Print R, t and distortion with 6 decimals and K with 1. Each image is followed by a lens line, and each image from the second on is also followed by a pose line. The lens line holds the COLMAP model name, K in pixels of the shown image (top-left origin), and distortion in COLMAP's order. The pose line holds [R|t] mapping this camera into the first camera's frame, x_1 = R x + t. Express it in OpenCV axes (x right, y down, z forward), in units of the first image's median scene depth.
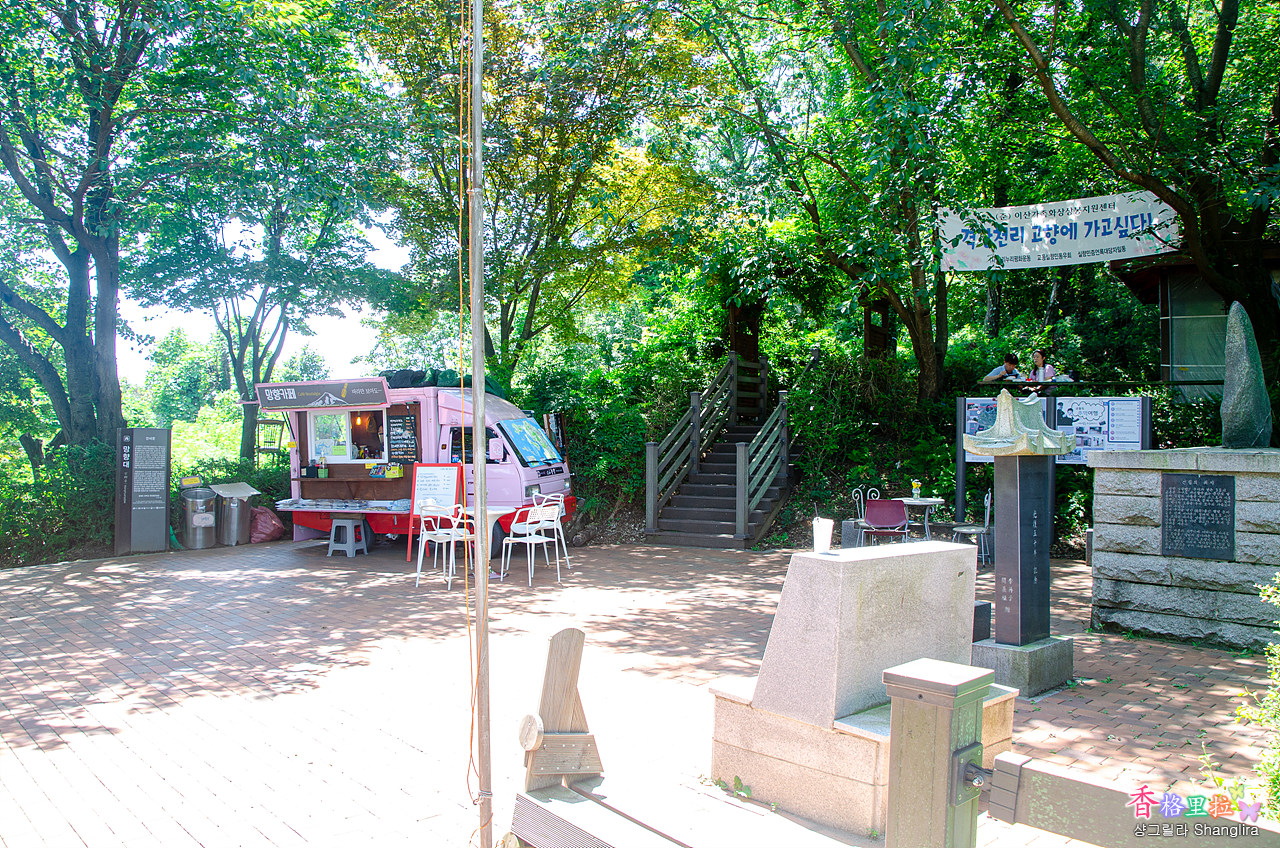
lens RADIAL K [[1009.2, 0, 638.1], [0, 1009.2, 432.4], [0, 0, 1]] dist [-0.144943, 0.104600]
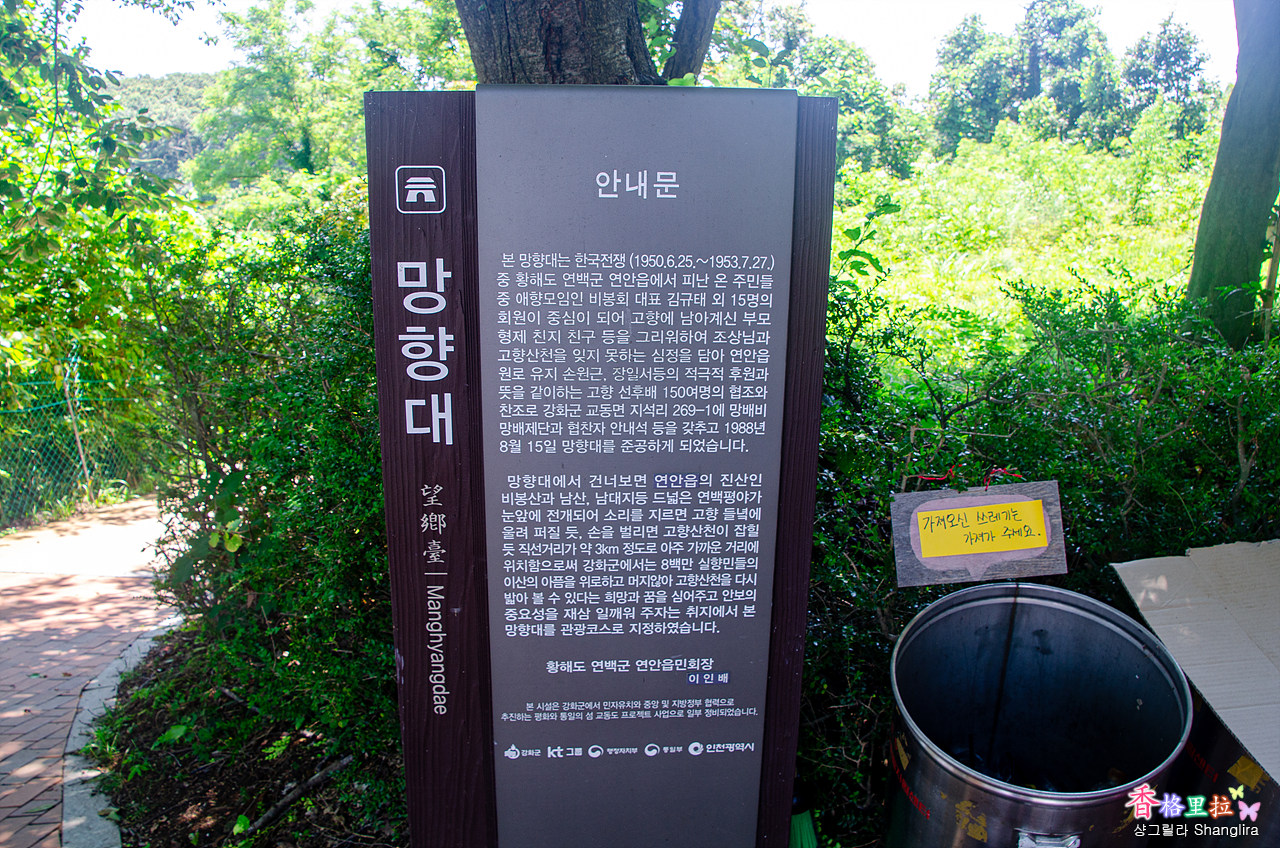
lens RADIAL K [[1009.2, 0, 638.1], [0, 1009.2, 432.4], [0, 0, 1]] dist [-0.144943, 0.104600]
pose [[0.730339, 0.171945, -0.661090, -0.446286], [0.012036, 0.964411, 0.264133, 0.003556], [0.682979, -0.200863, 0.702278, 0.974216]]
